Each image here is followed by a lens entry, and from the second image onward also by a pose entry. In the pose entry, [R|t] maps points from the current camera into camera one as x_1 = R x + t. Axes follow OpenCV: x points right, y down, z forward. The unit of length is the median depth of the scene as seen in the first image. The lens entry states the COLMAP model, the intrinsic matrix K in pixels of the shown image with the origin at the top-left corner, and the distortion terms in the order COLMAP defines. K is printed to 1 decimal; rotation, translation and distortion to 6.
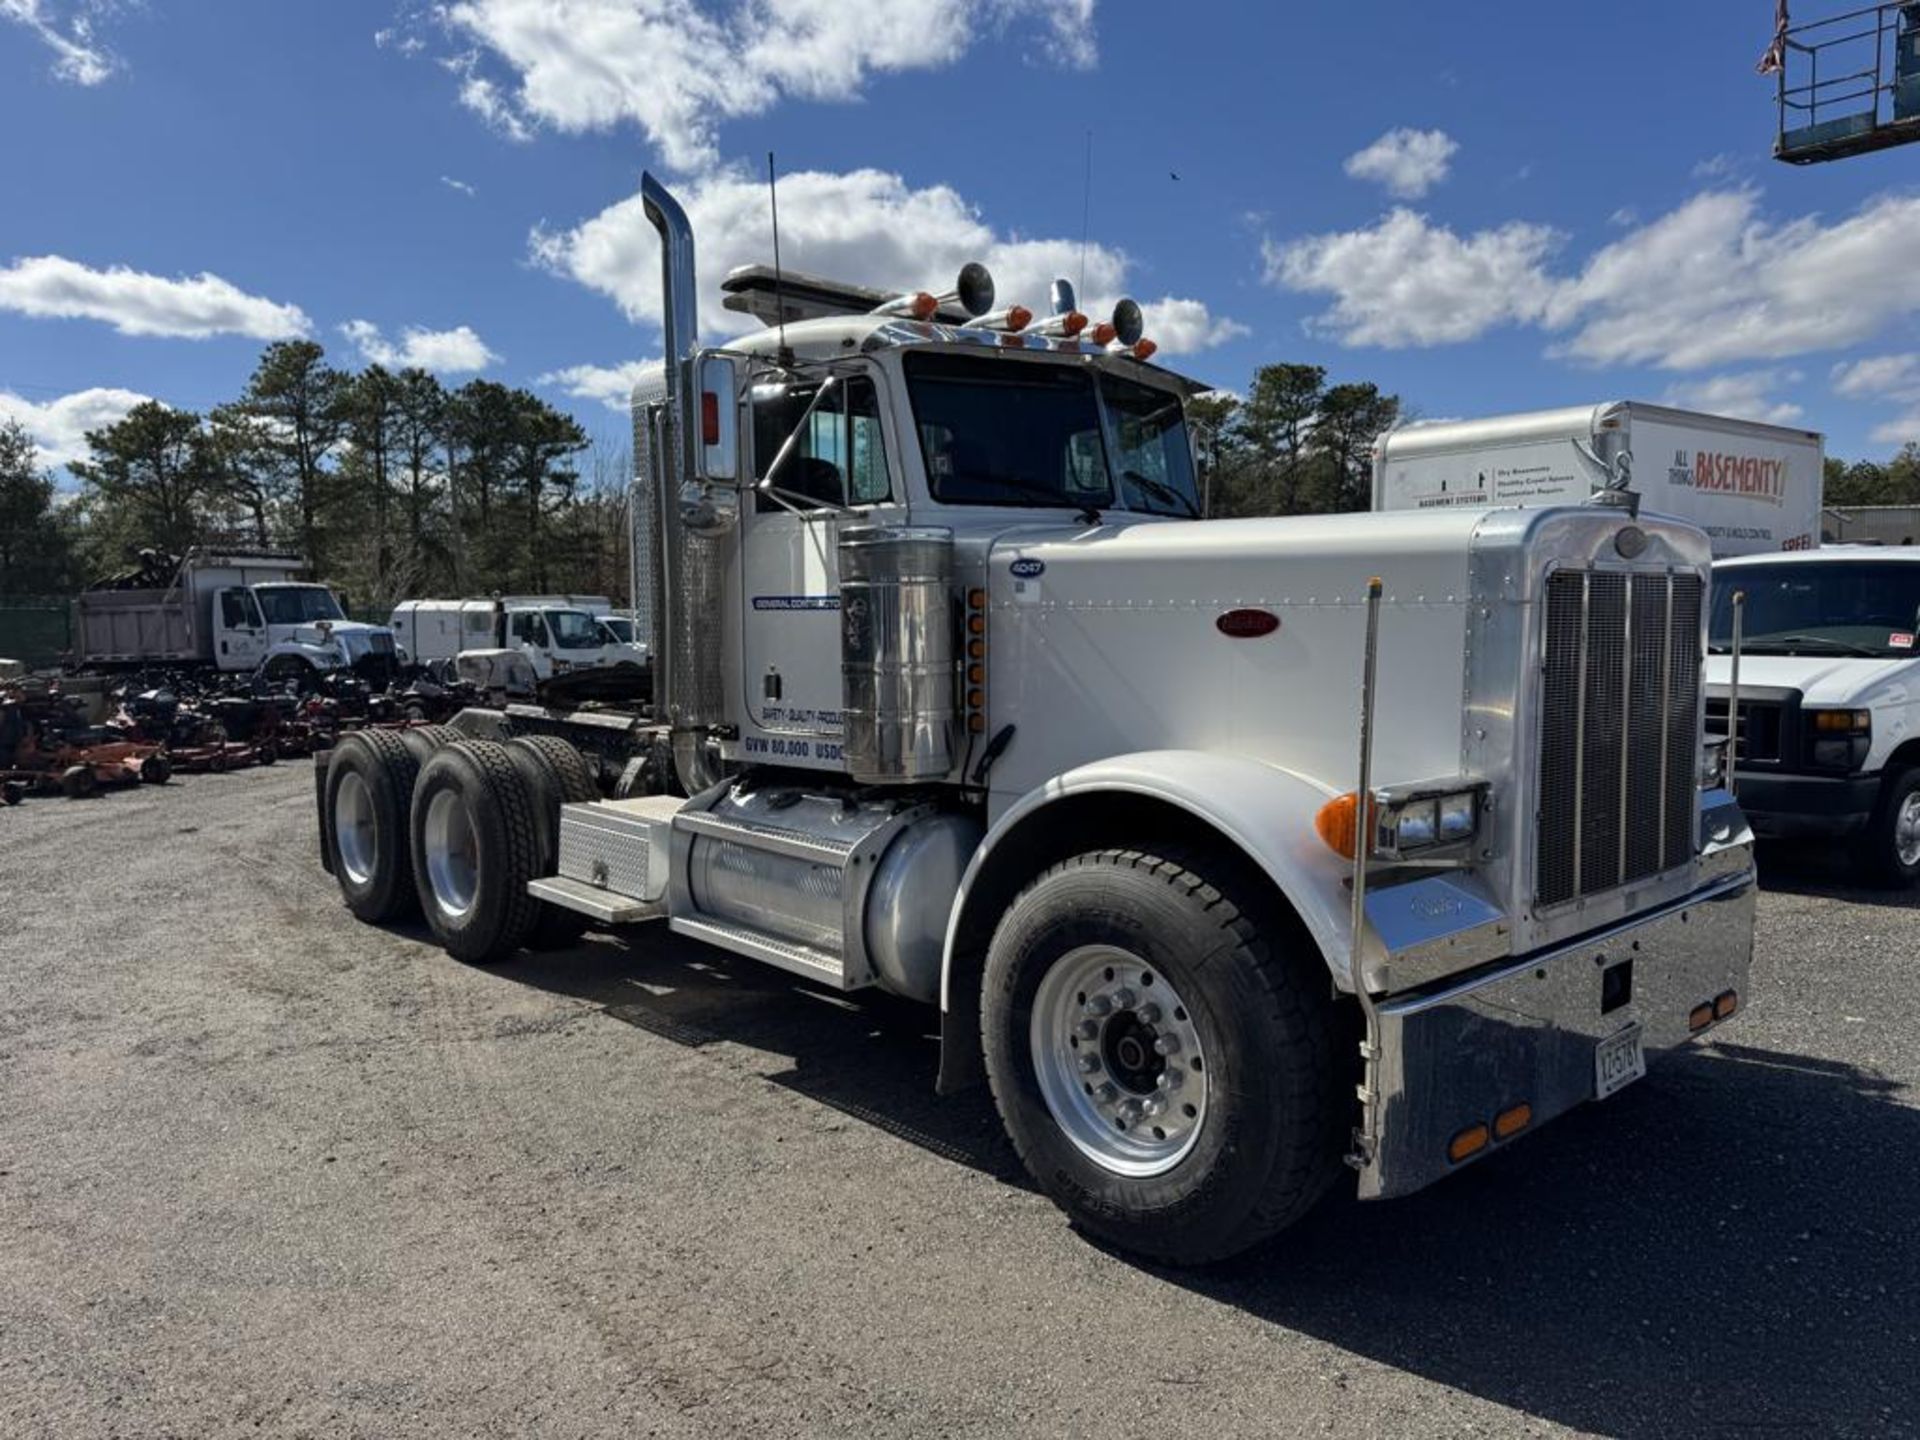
lens RADIAL K [[1339.3, 0, 971.2], [0, 1339.3, 730.1], [0, 0, 1]] dist [0.053842, -0.058573]
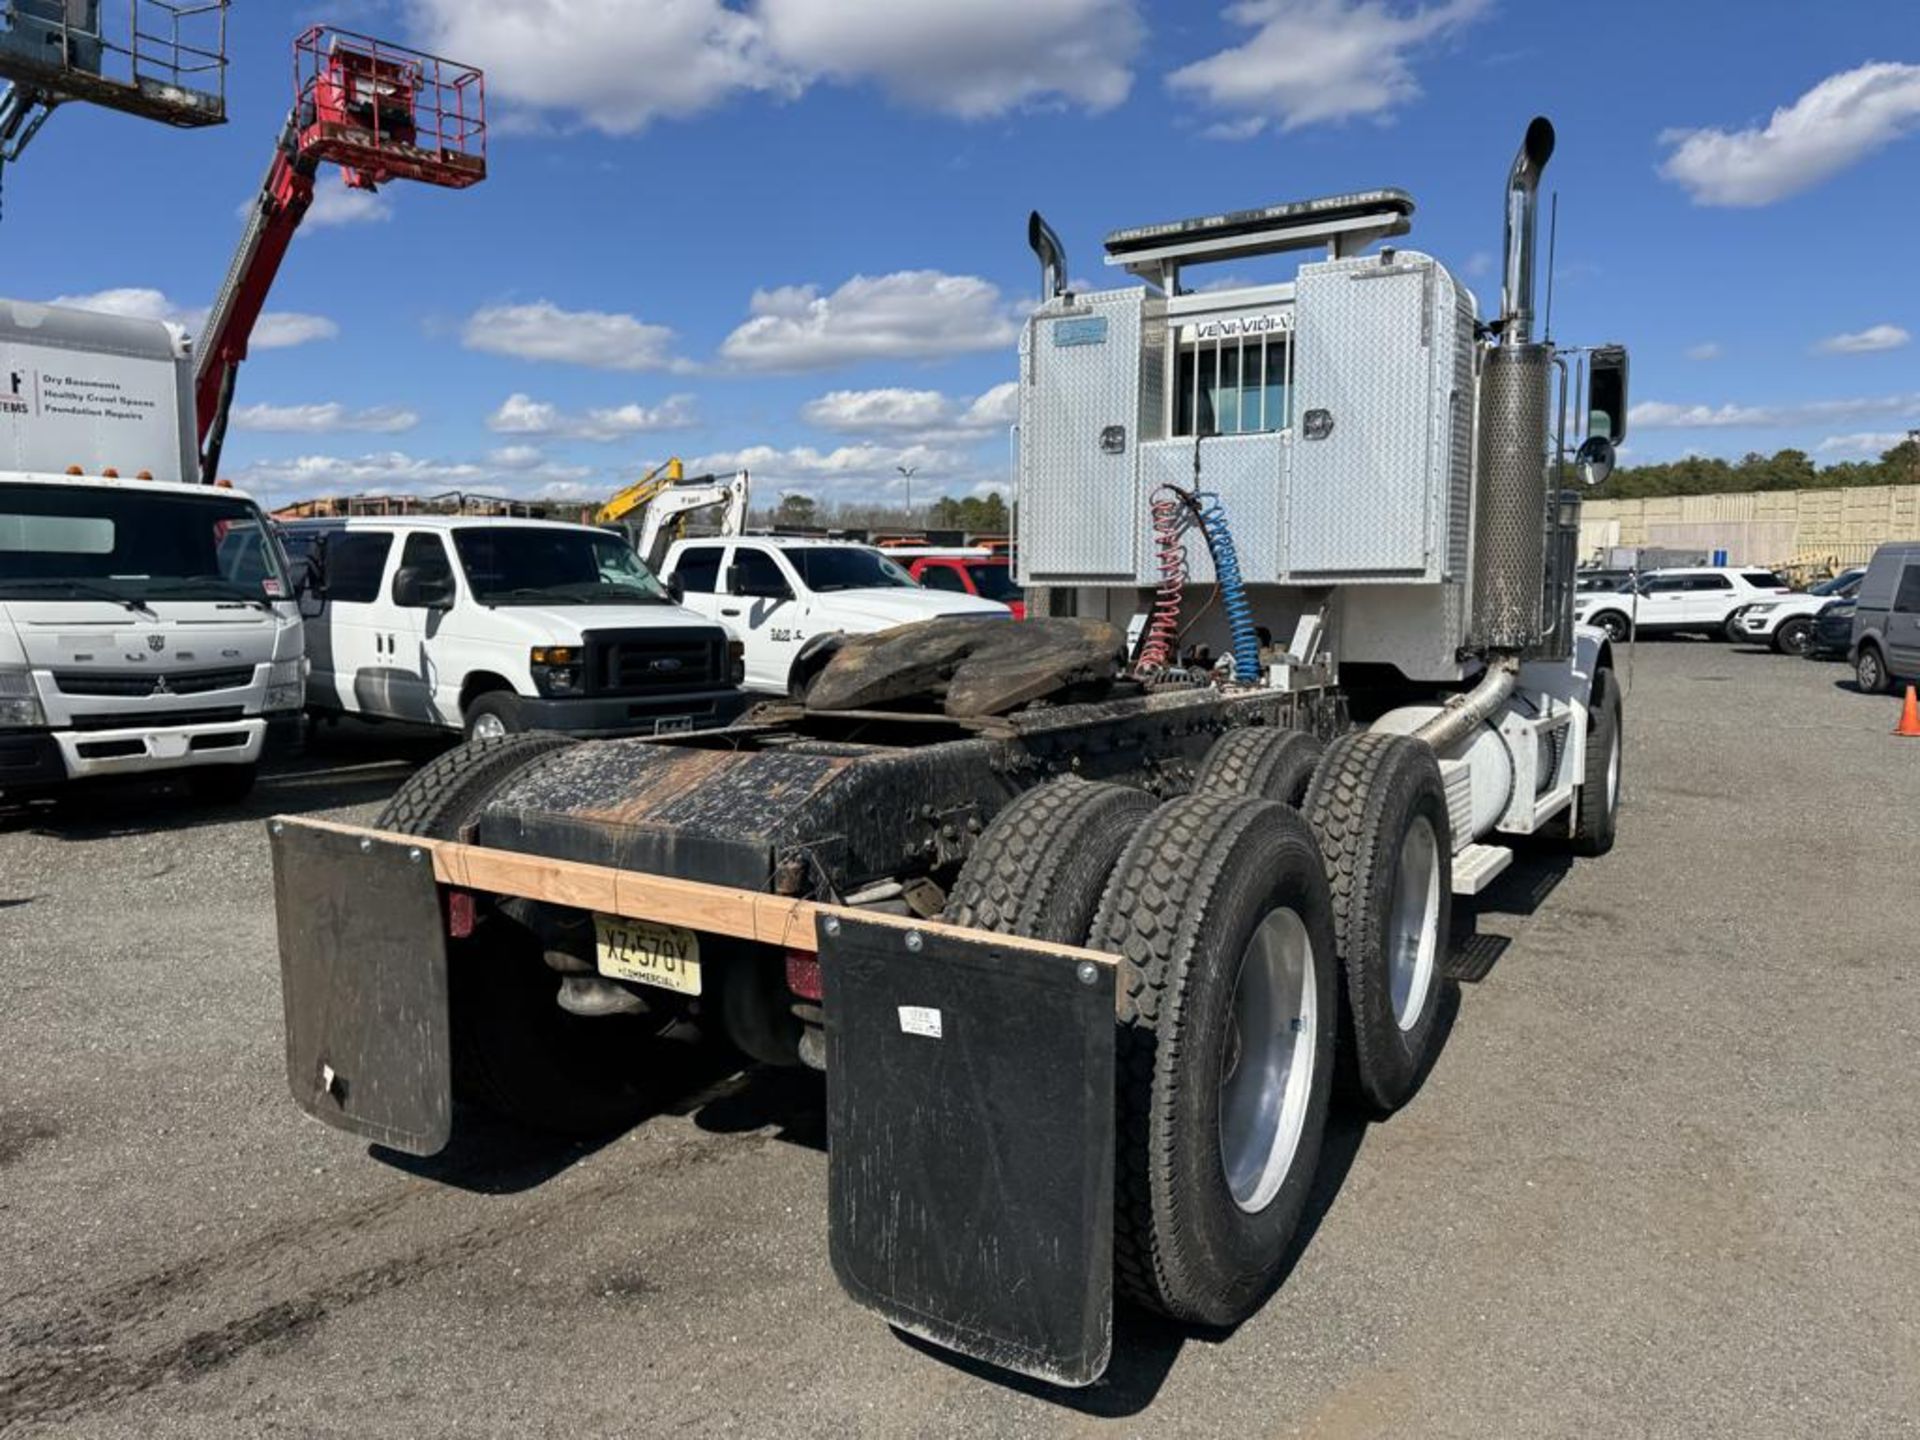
lens RADIAL K [[1339.5, 0, 962.7], [0, 1339.5, 725.7], [0, 0, 1]] dist [0.042637, -0.044042]
pose [[-0.258846, -0.087102, 0.961983, -1.115278], [0.083149, 0.990220, 0.112032, -0.094511], [-0.962333, 0.108987, -0.249072, 1.659542]]
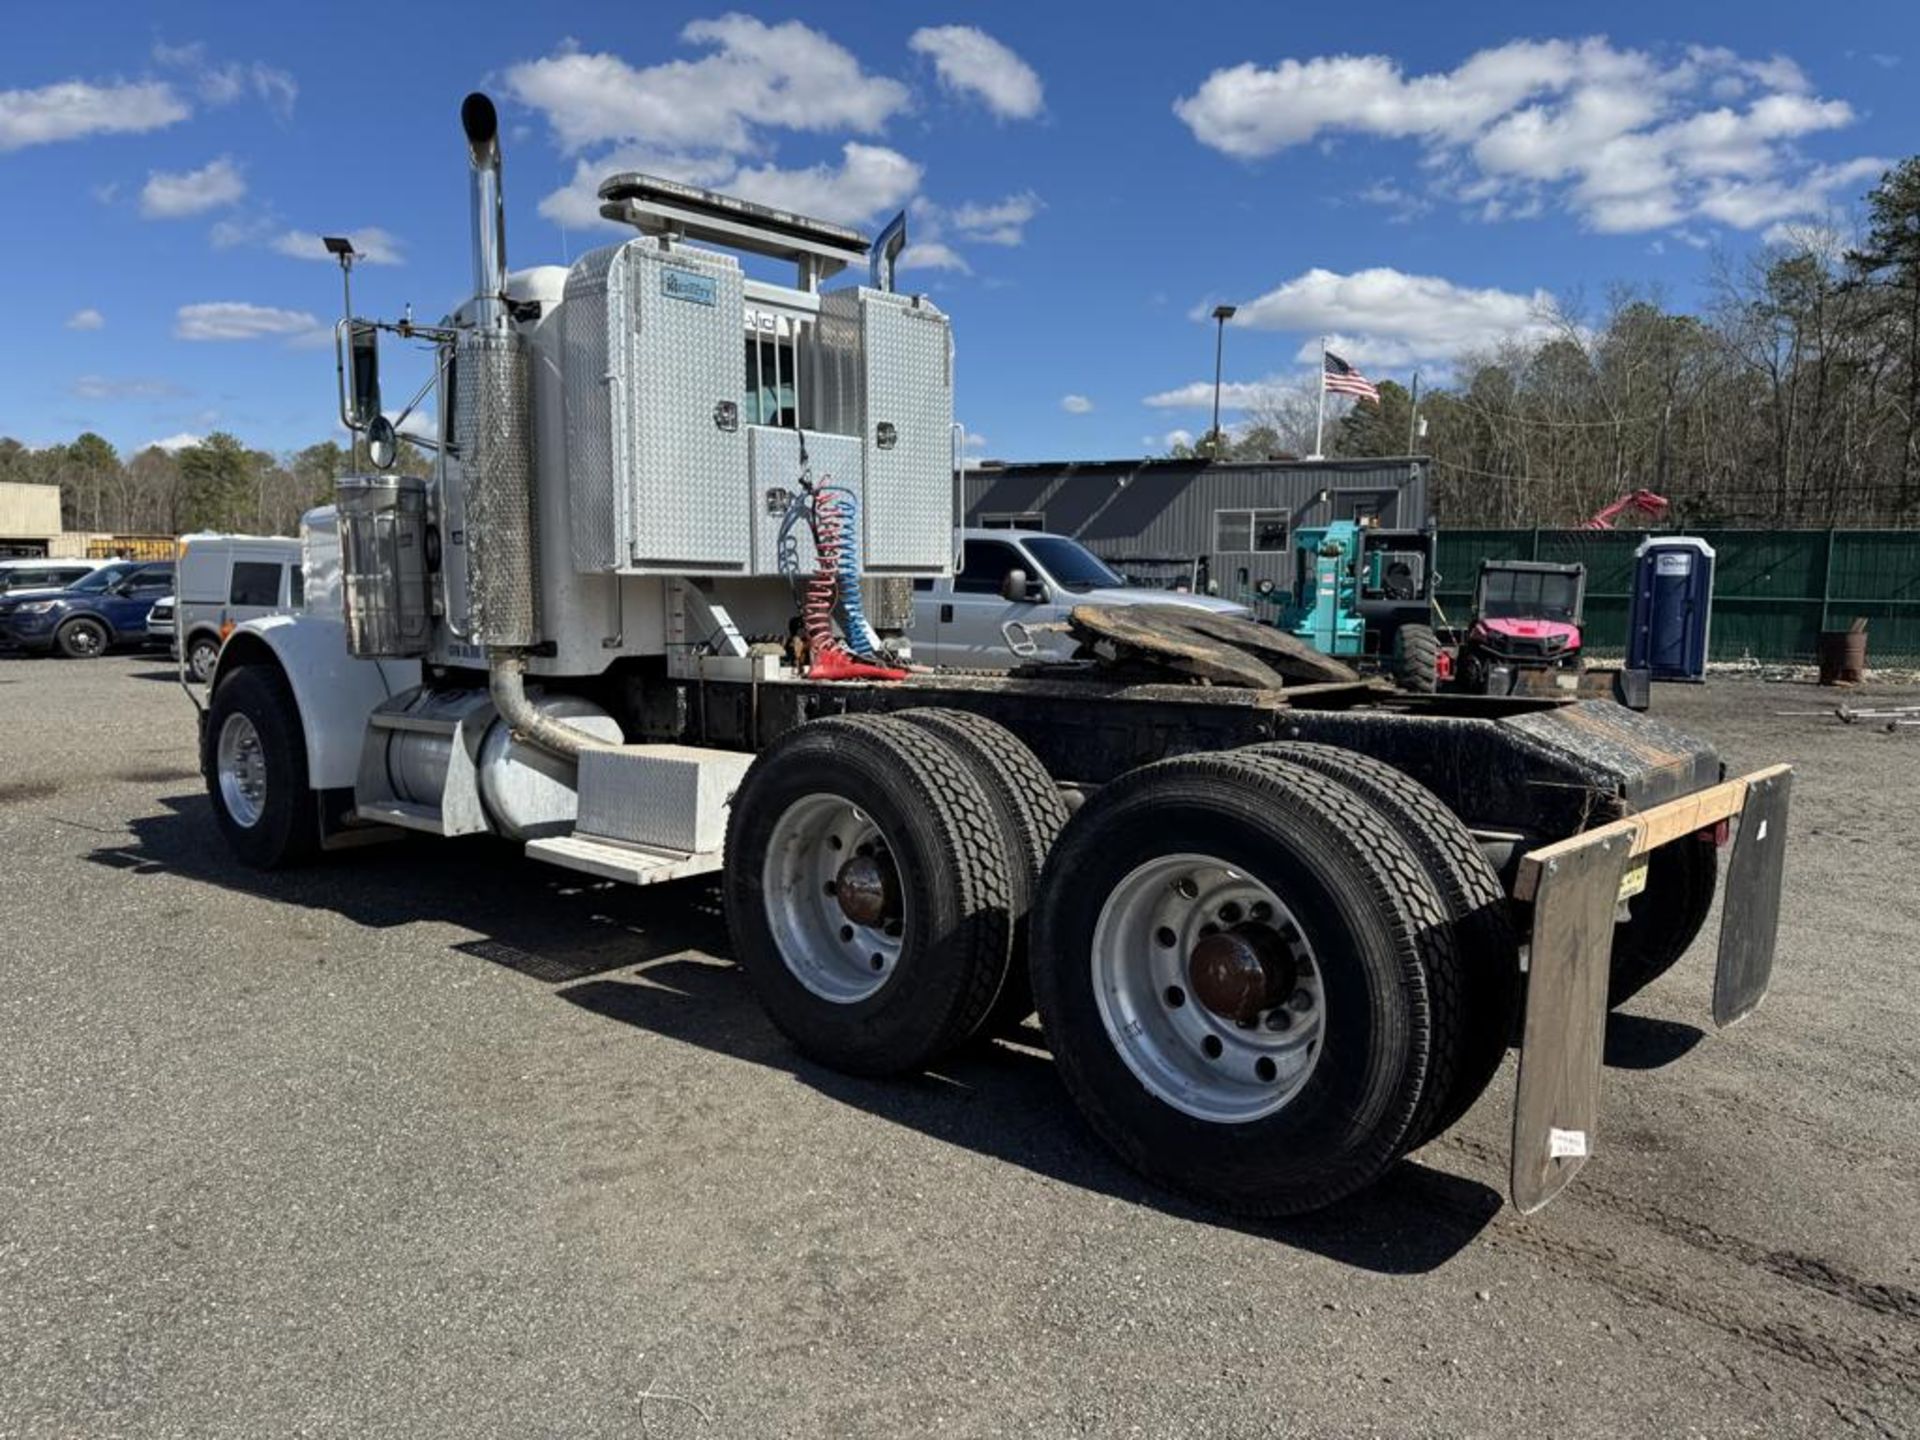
lens RADIAL K [[1334.9, 0, 963.2], [0, 1334.9, 725.0], [0, 0, 1]] dist [0.038164, -0.037466]
pose [[-0.997355, 0.016328, -0.070820, -0.183685], [0.002960, 0.982754, 0.184894, -0.150164], [0.072617, 0.184195, -0.980203, 2.280822]]
